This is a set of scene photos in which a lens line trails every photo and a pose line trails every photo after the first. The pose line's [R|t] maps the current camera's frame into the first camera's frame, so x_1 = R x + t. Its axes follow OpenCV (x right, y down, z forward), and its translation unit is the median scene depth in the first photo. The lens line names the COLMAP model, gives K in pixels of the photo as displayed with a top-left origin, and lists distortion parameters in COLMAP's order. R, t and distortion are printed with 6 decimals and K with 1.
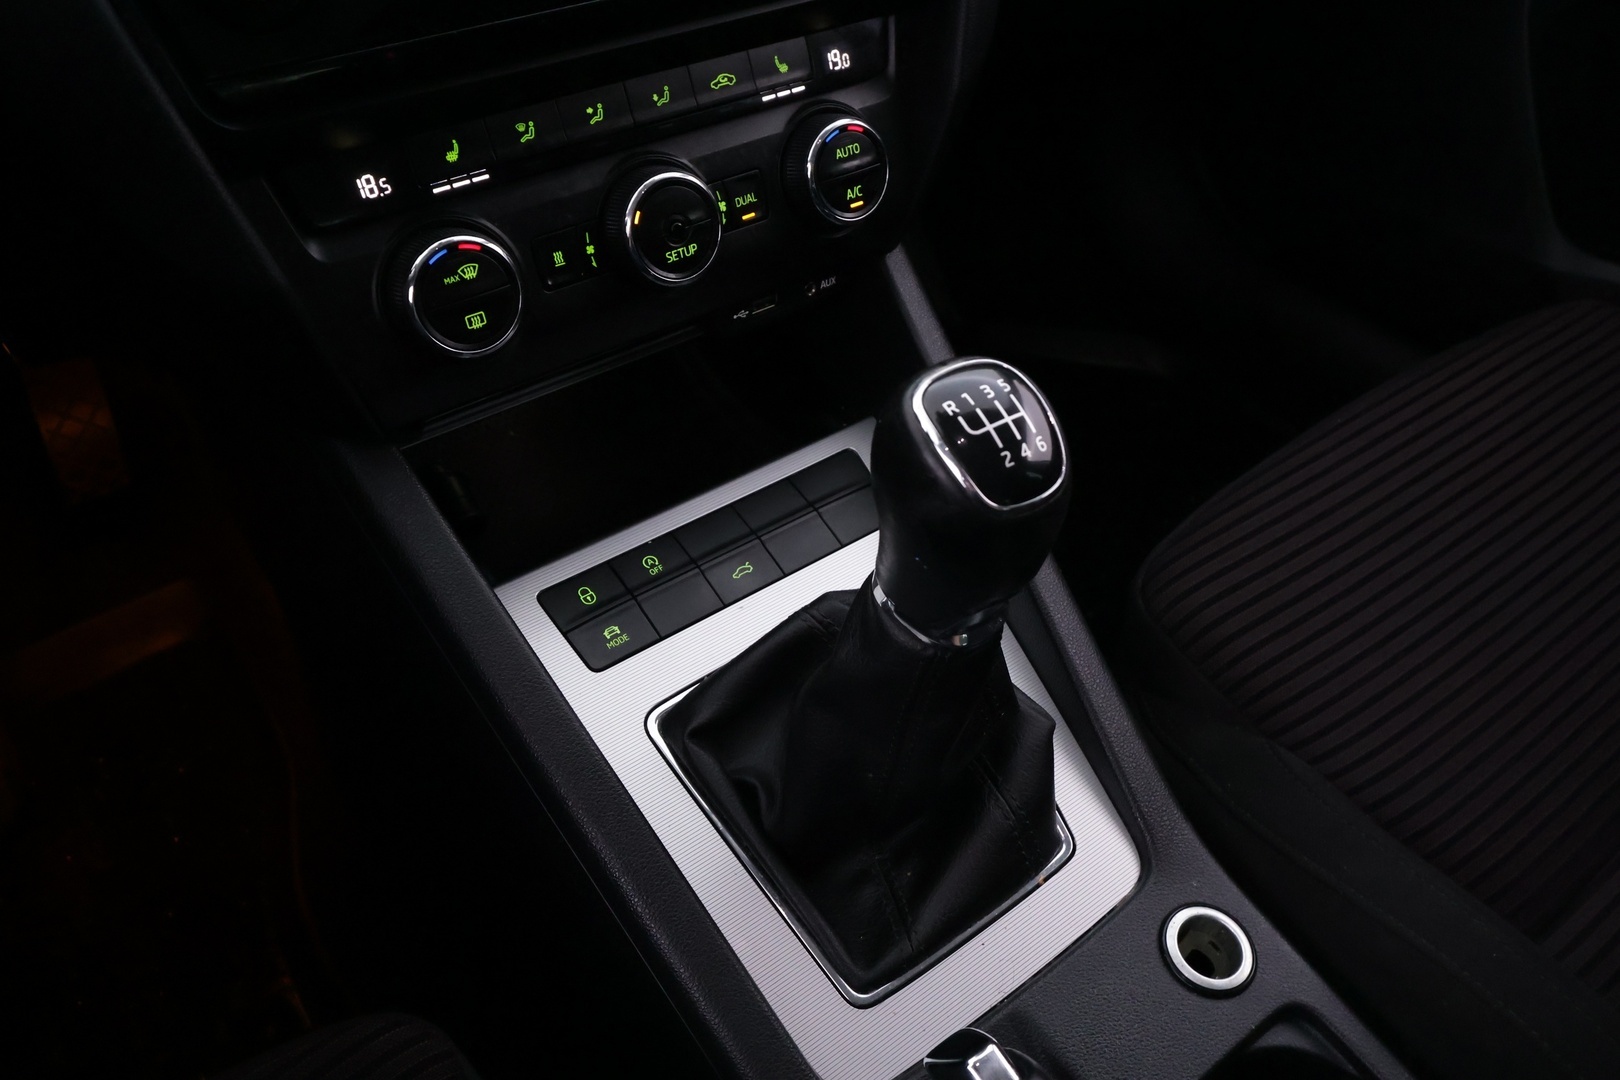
lens RADIAL K [[1188.4, 0, 814.4], [0, 1188.4, 543.8], [0, 0, 1]] dist [-0.002663, 0.001269]
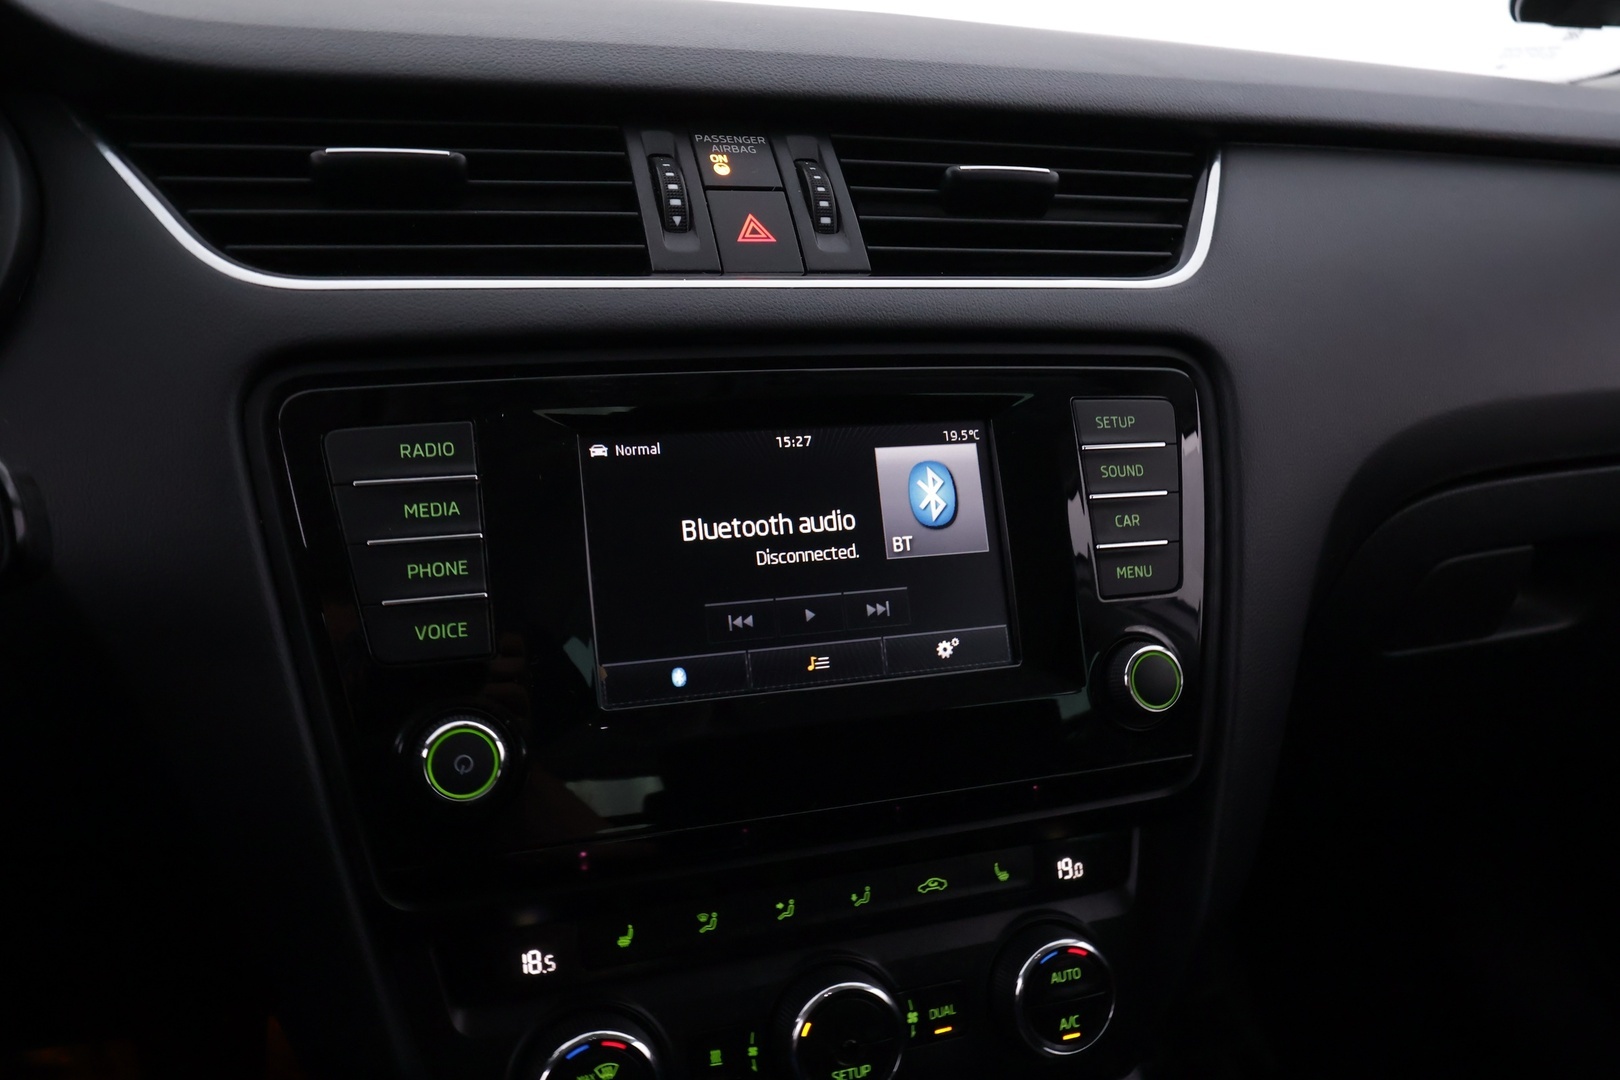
lens RADIAL K [[1263.2, 0, 814.5], [0, 1263.2, 545.5], [0, 0, 1]] dist [0.000404, -0.005718]
pose [[0.954796, 0.090266, -0.283225, 0.094434], [-0.209364, 0.880574, -0.425154, -0.188656], [0.211024, 0.465233, 0.859667, 0.003294]]
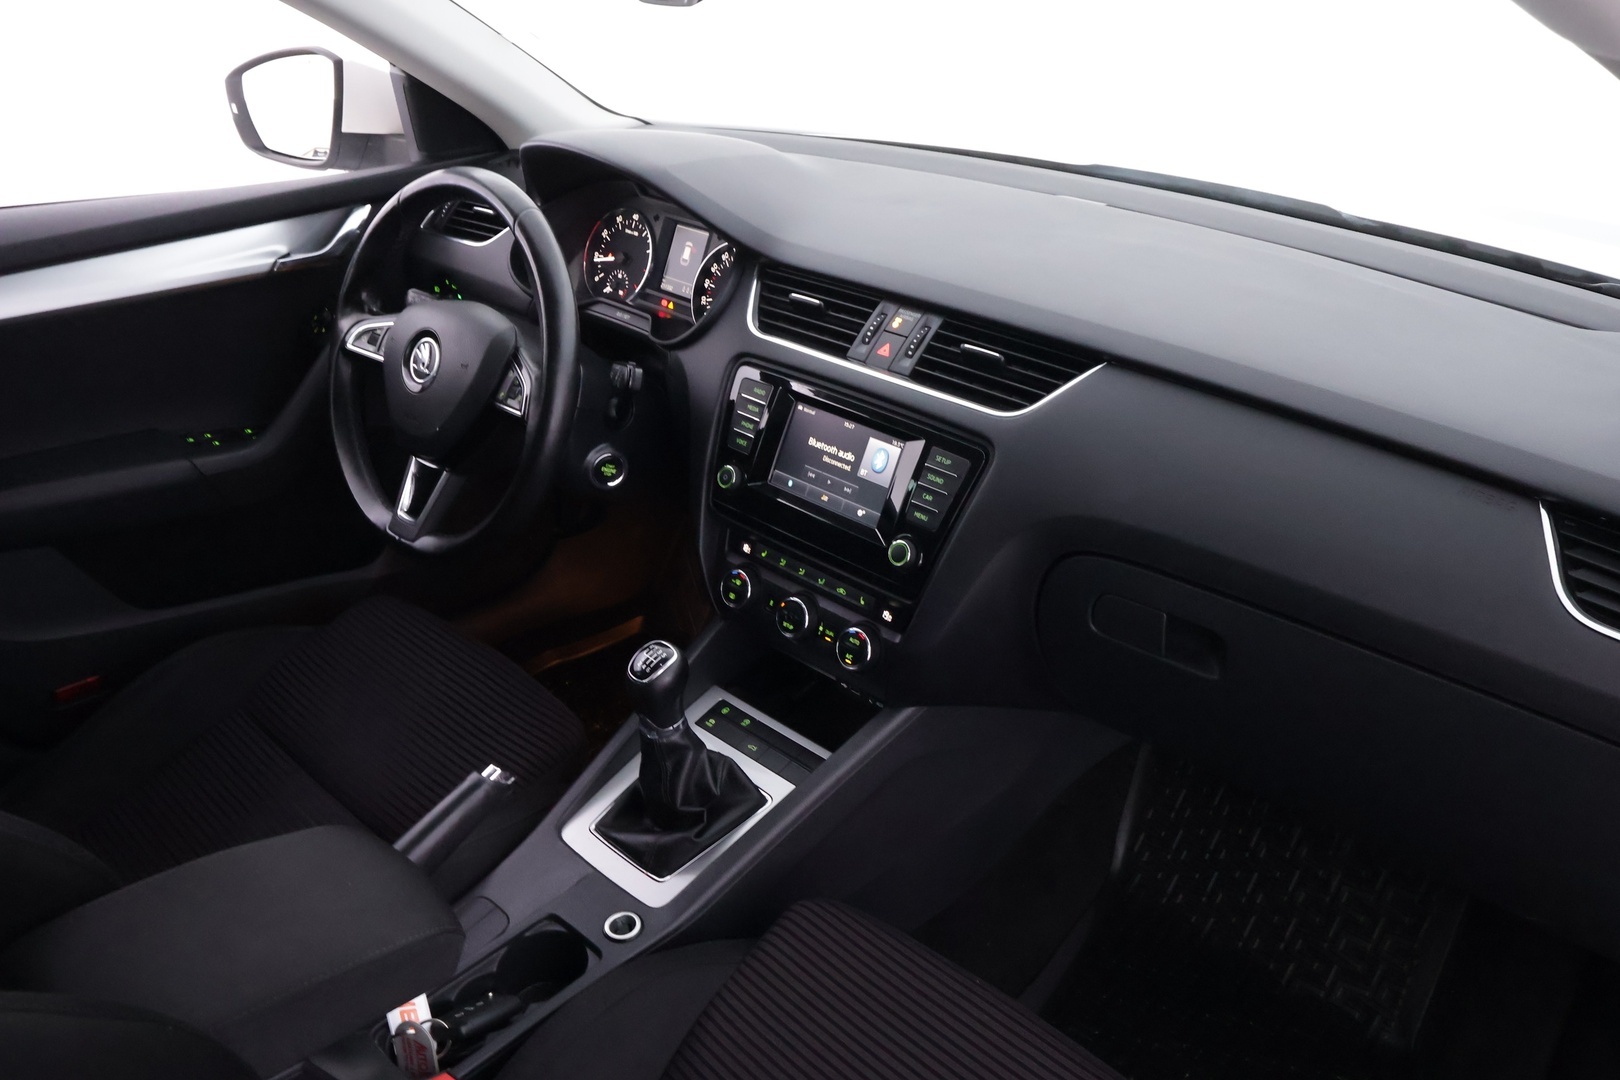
lens RADIAL K [[1263.2, 0, 807.6], [0, 1263.2, 536.9], [0, 0, 1]] dist [0.000404, -0.005718]
pose [[0.167904, 0.419291, -0.892190, 2.412006], [-0.702971, 0.685418, 0.189823, -0.975159], [0.691115, 0.595312, 0.409834, -0.270922]]
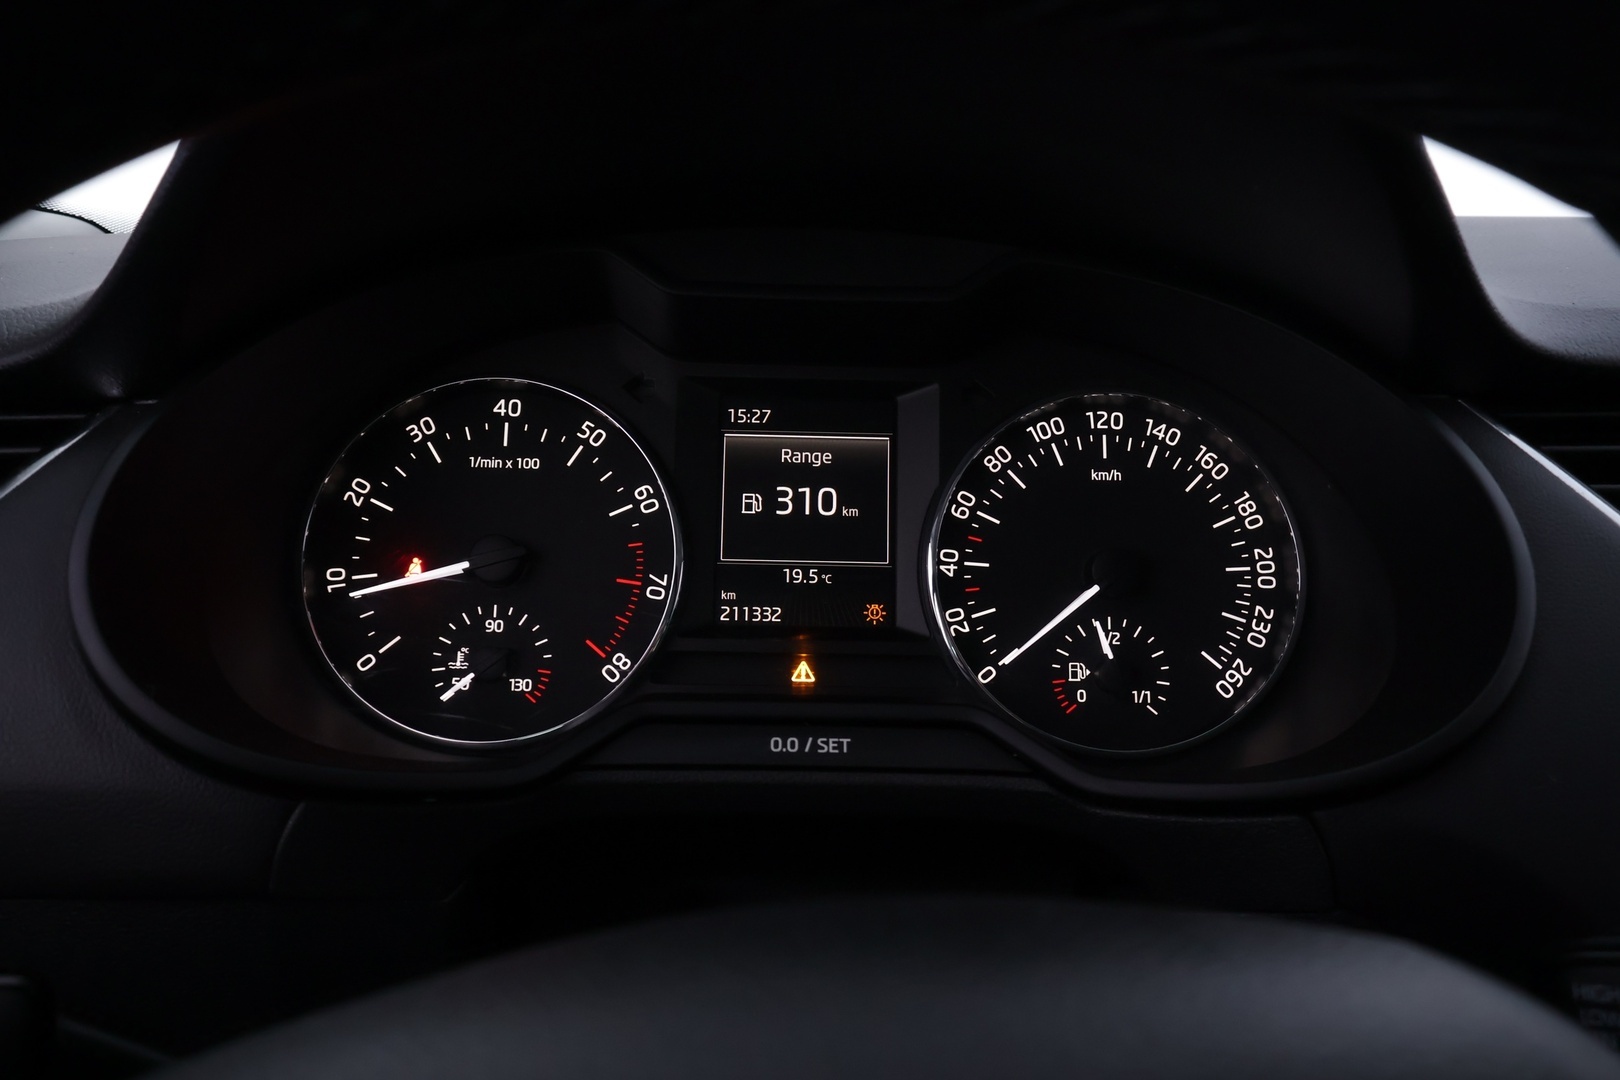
lens RADIAL K [[1263.2, 0, 812.6], [0, 1263.2, 534.3], [0, 0, 1]] dist [0.000404, -0.005718]
pose [[0.809616, 0.101500, -0.578118, -0.580124], [-0.399581, 0.816778, -0.416184, -0.147473], [0.429951, 0.567954, 0.701833, -0.212621]]
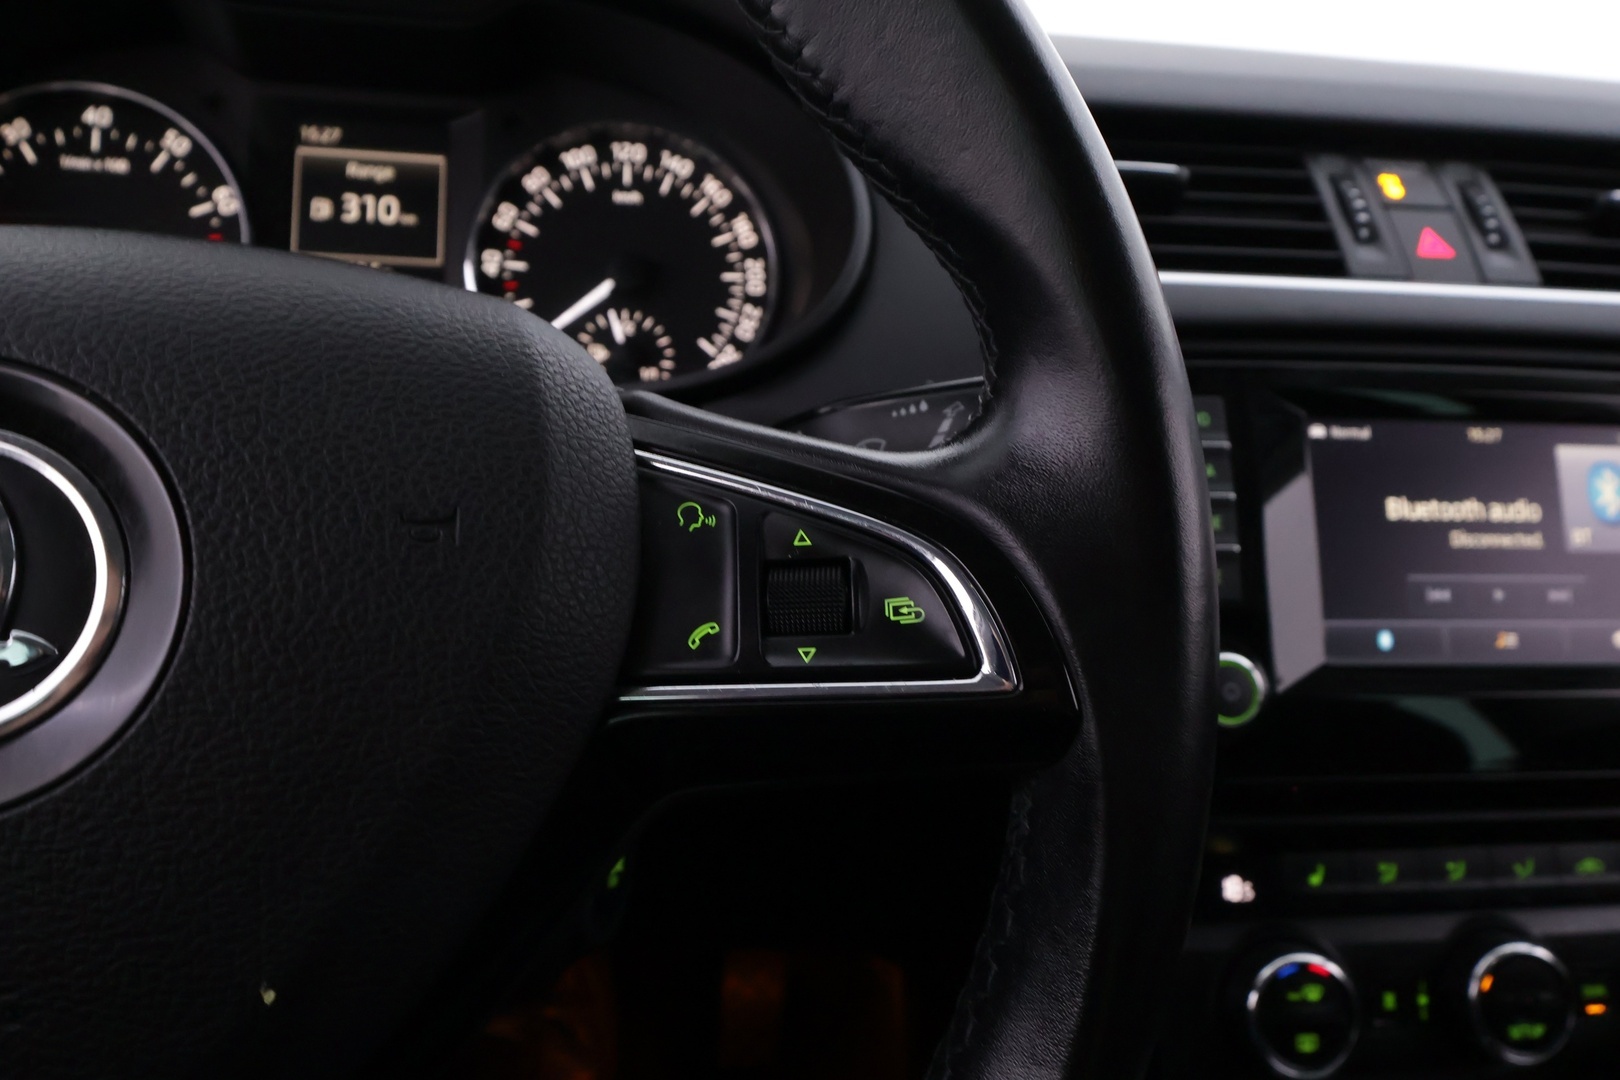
lens RADIAL K [[1263.2, 0, 823.4], [0, 1263.2, 550.2], [0, 0, 1]] dist [0.000404, -0.005718]
pose [[0.885362, 0.134012, -0.445168, -0.213000], [-0.339835, 0.839987, -0.423005, 0.044593], [0.317248, 0.525797, 0.789235, -0.155904]]
